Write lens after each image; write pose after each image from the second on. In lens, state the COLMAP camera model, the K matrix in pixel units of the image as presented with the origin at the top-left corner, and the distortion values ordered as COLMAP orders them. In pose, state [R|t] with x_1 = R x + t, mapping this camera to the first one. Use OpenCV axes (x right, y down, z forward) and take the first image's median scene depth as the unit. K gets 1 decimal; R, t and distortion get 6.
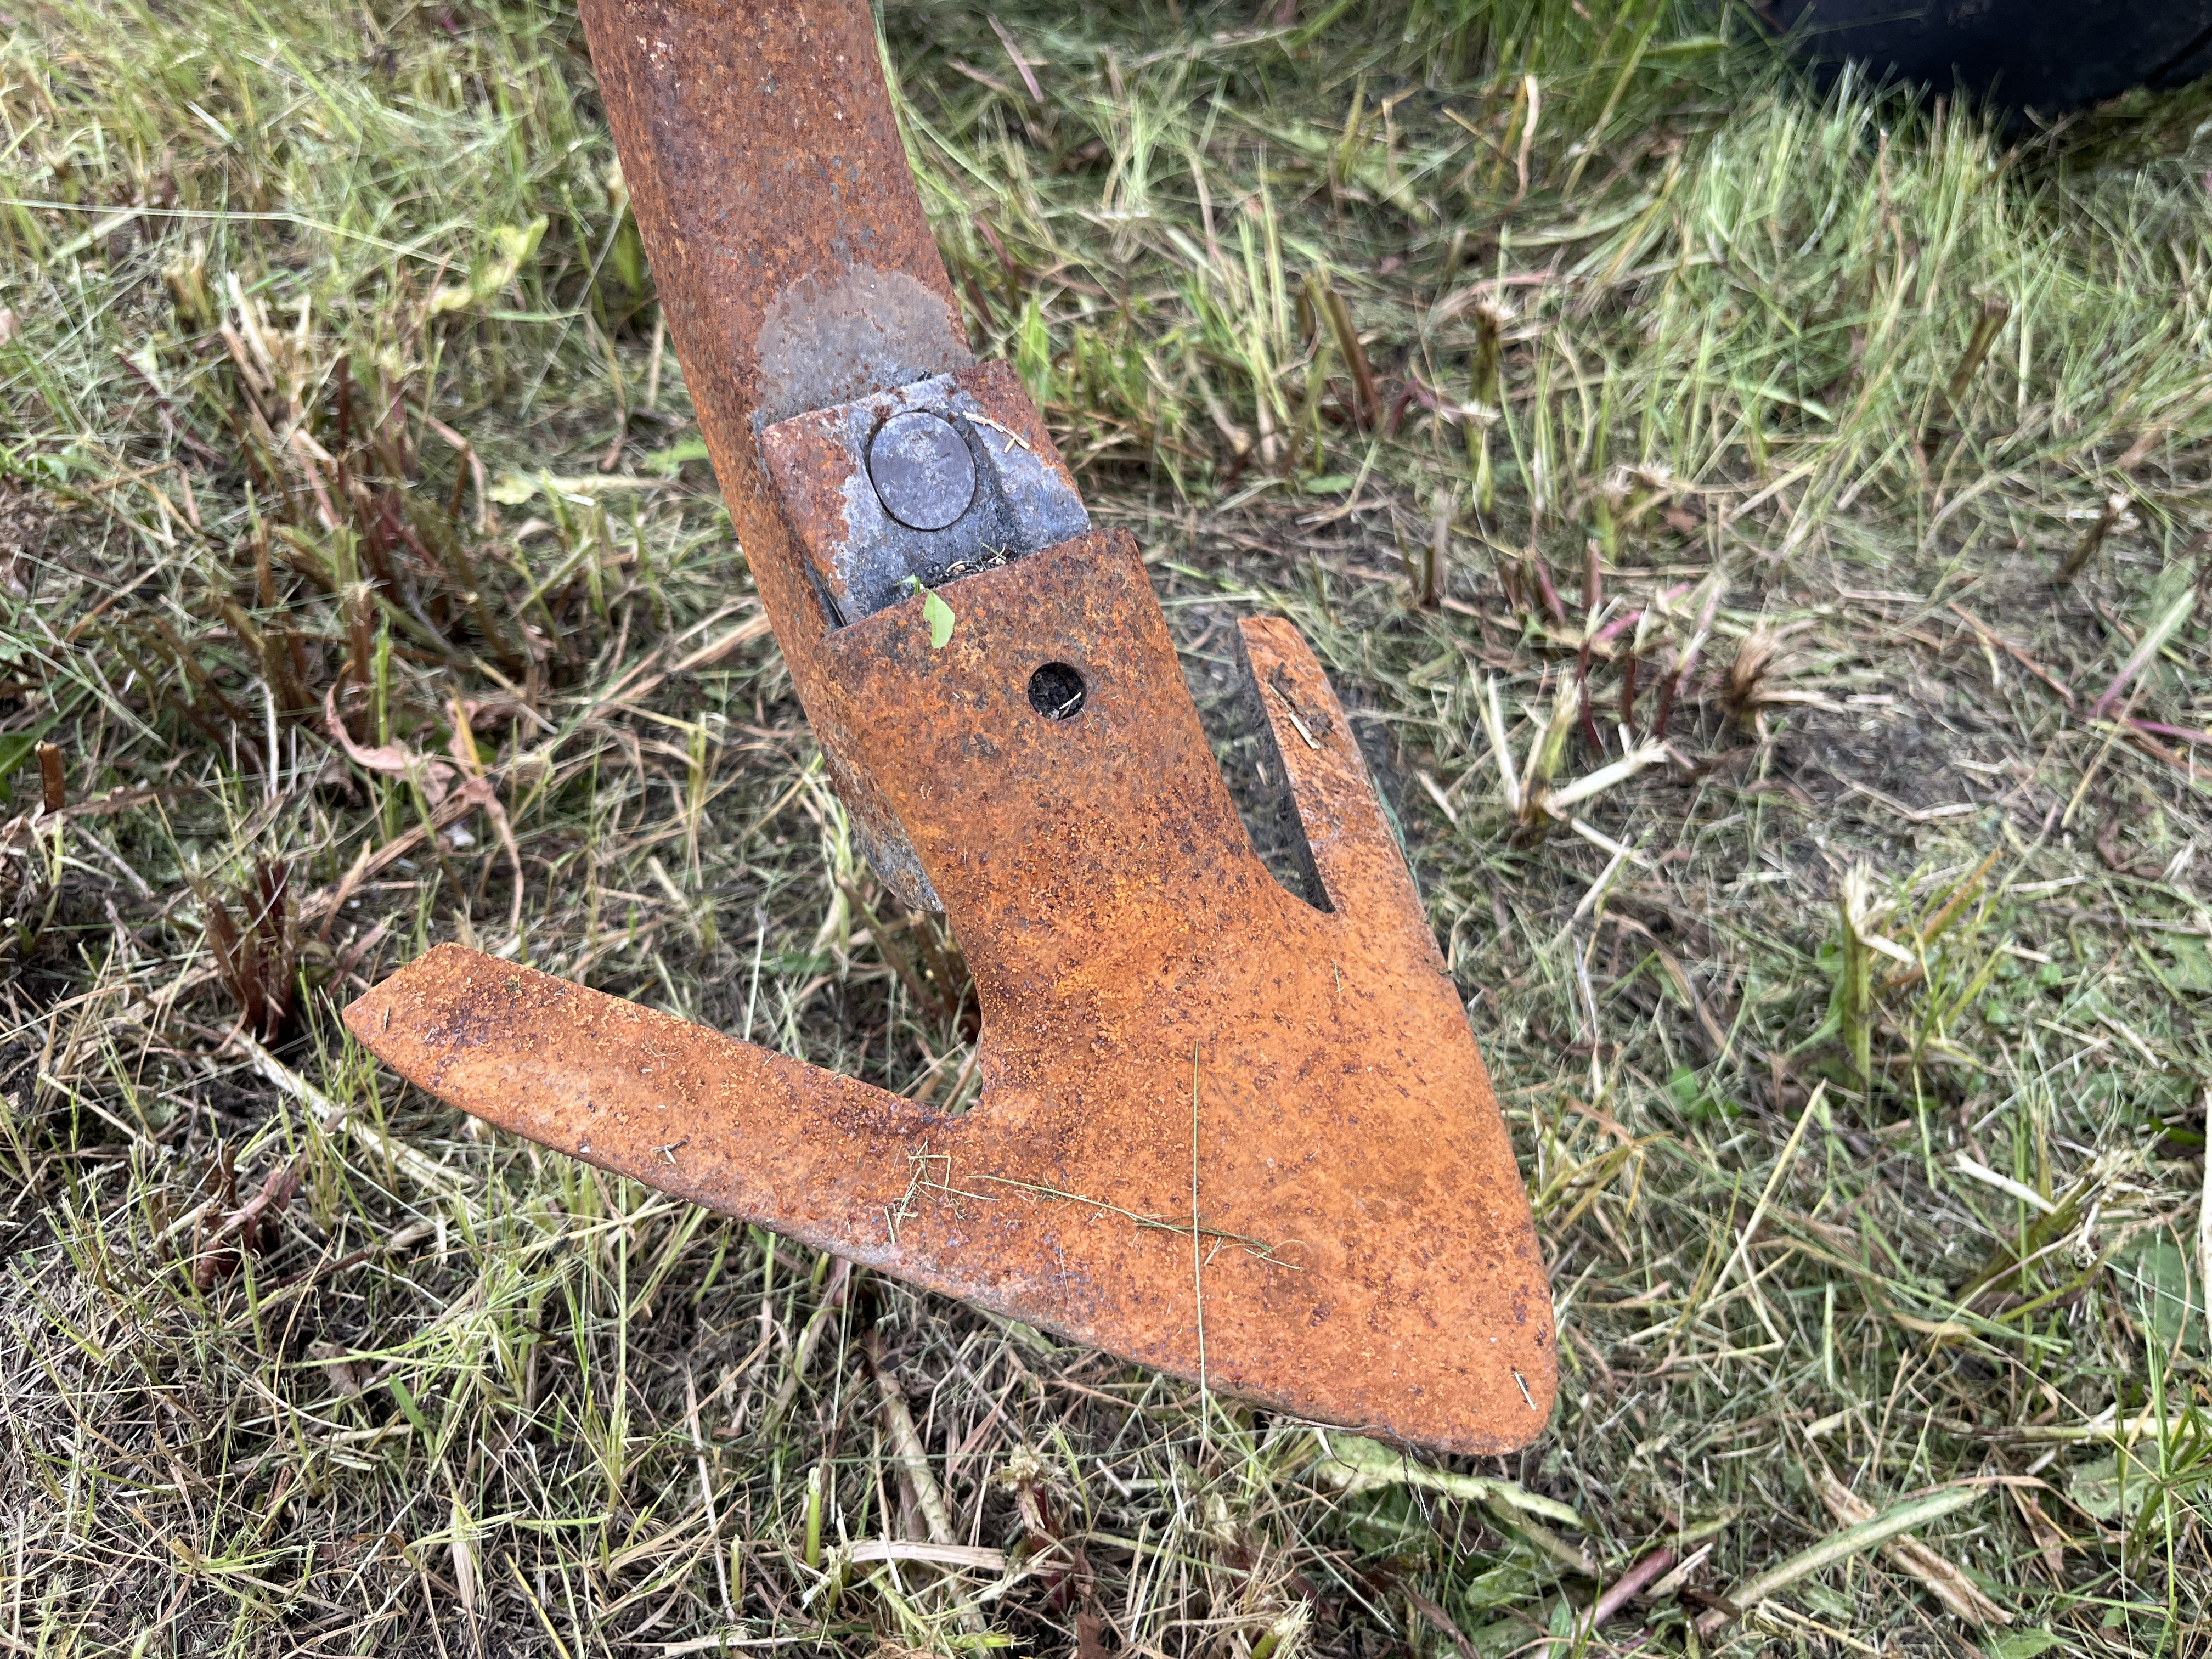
lens RADIAL K [[1702.0, 0, 1105.3], [0, 1702.0, 829.2], [0, 0, 1]] dist [0.047088, -0.068171]
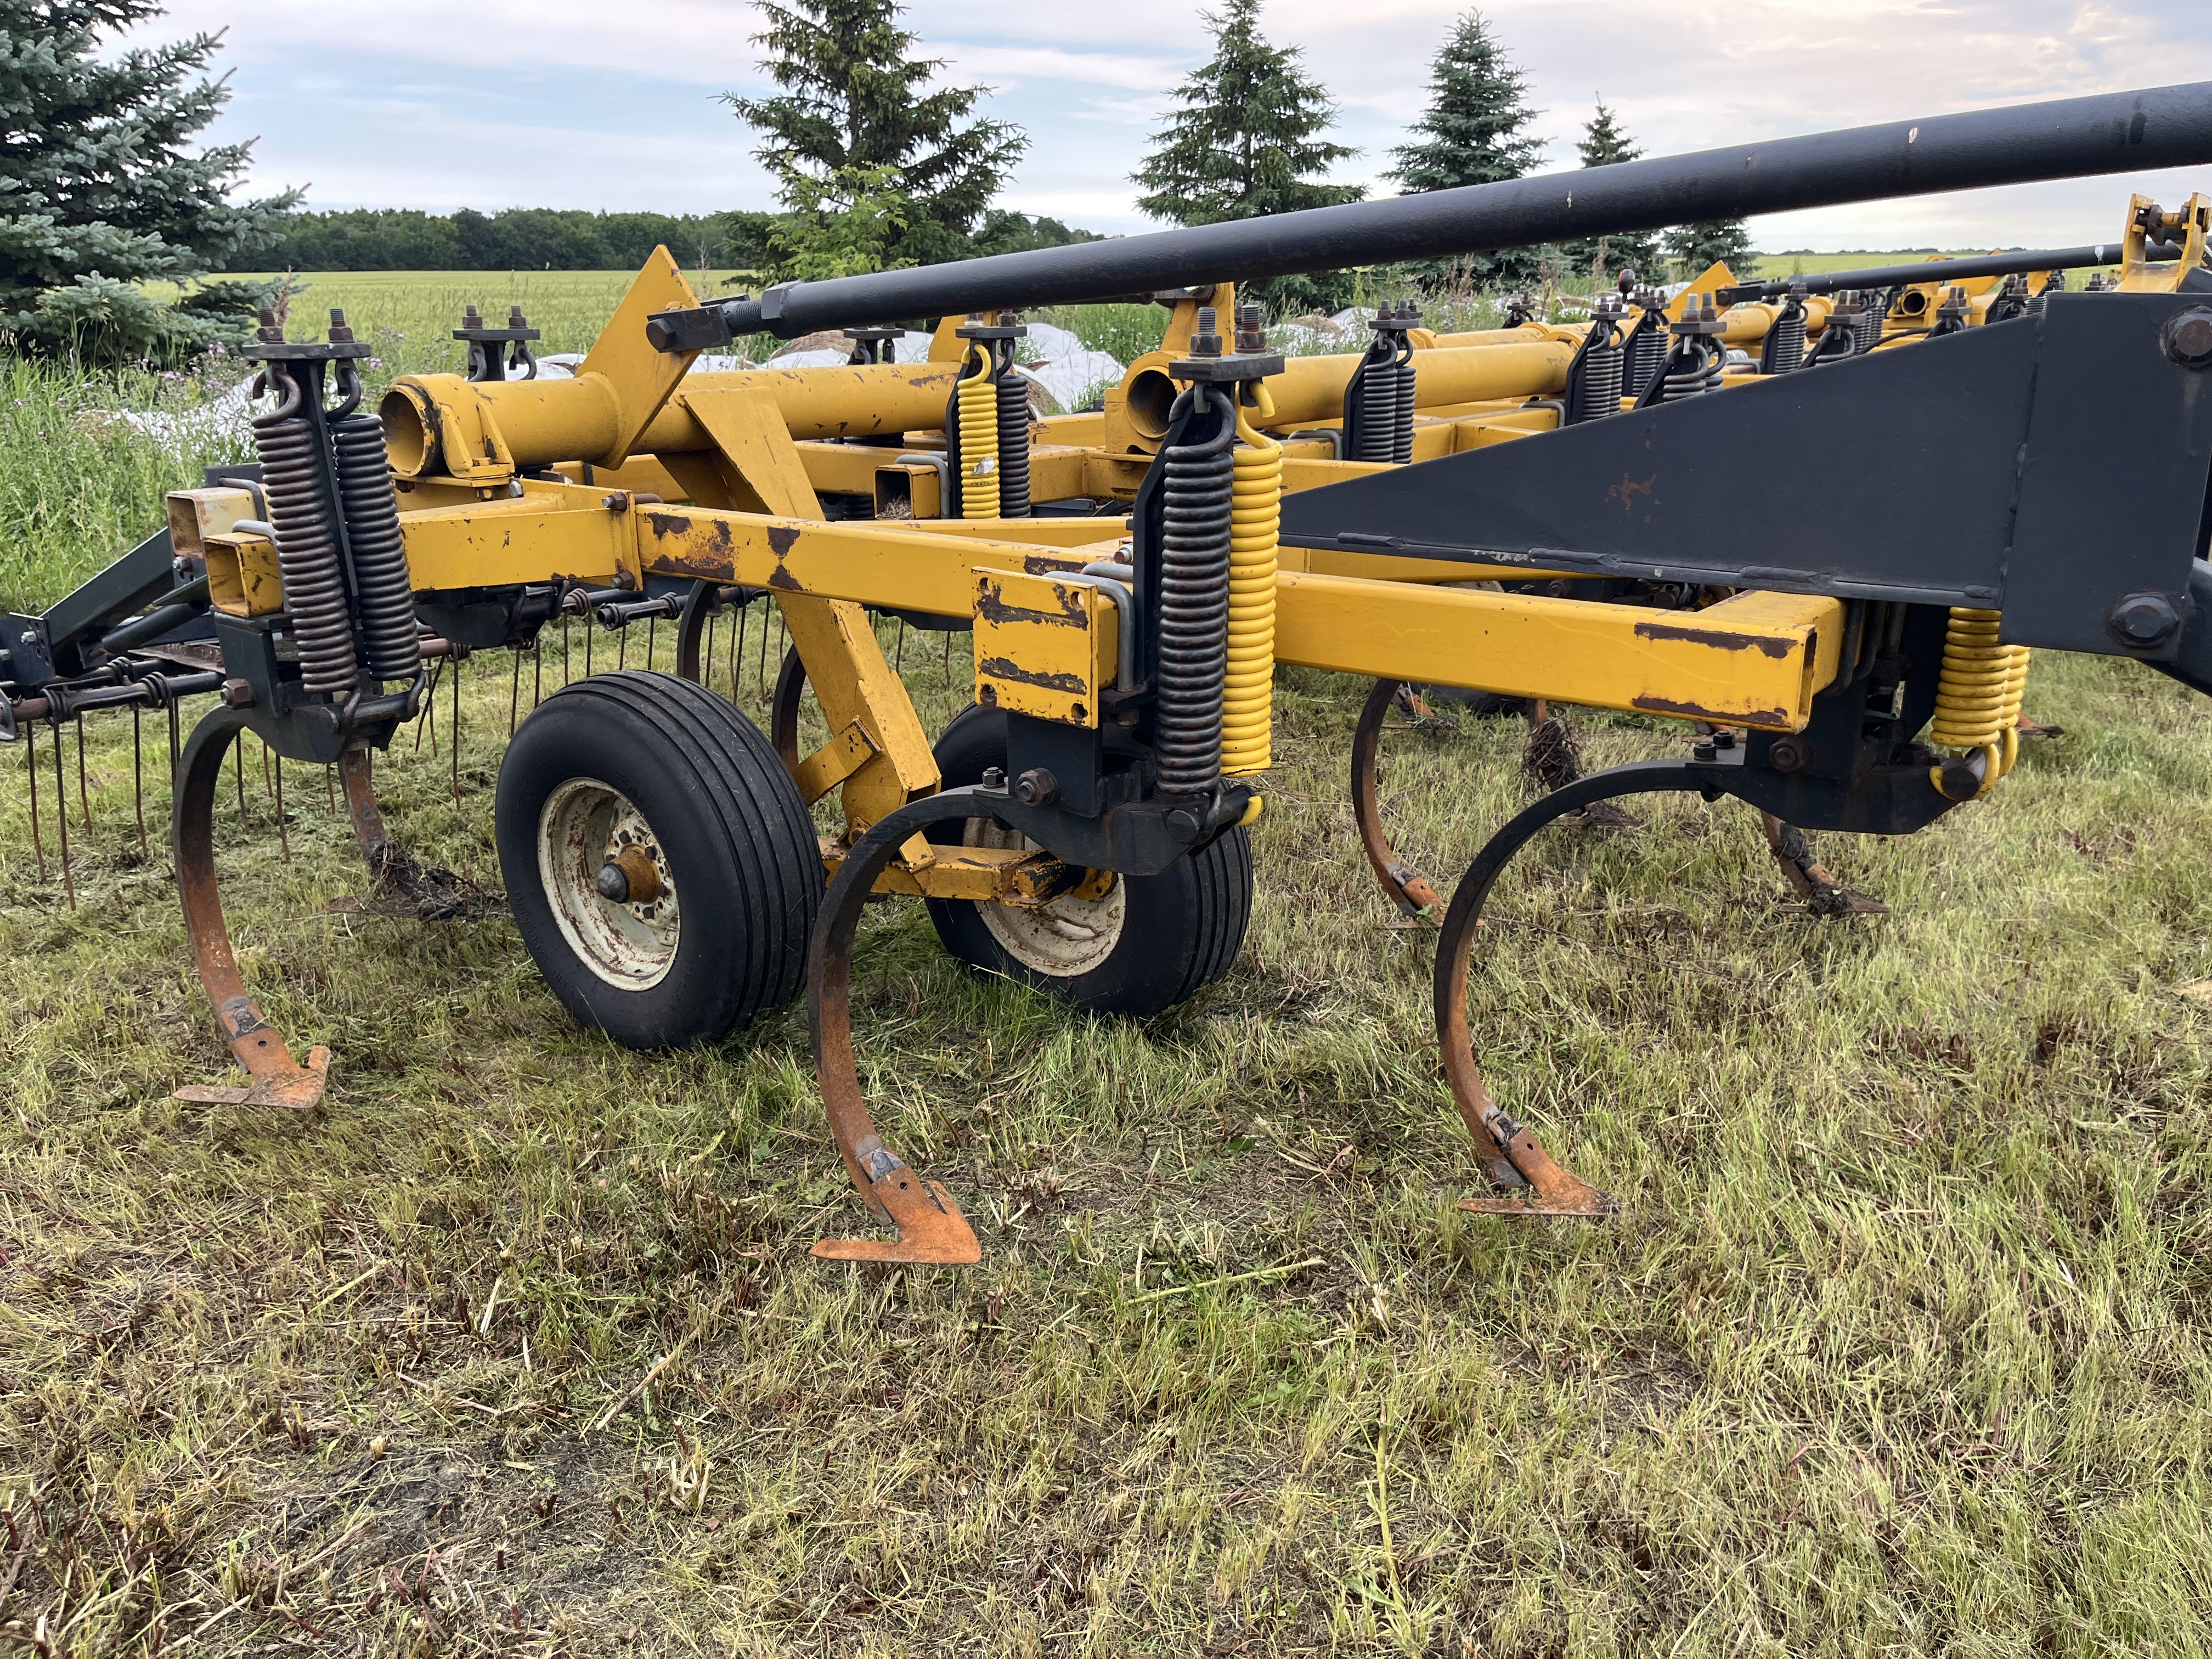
lens RADIAL K [[1702.0, 0, 1105.4], [0, 1702.0, 830.0], [0, 0, 1]] dist [0.047088, -0.068171]
pose [[0.968178, -0.143005, 0.205378, -0.188582], [0.214854, 0.895782, -0.389117, 0.636192], [-0.128328, 0.420861, 0.898002, -2.556949]]
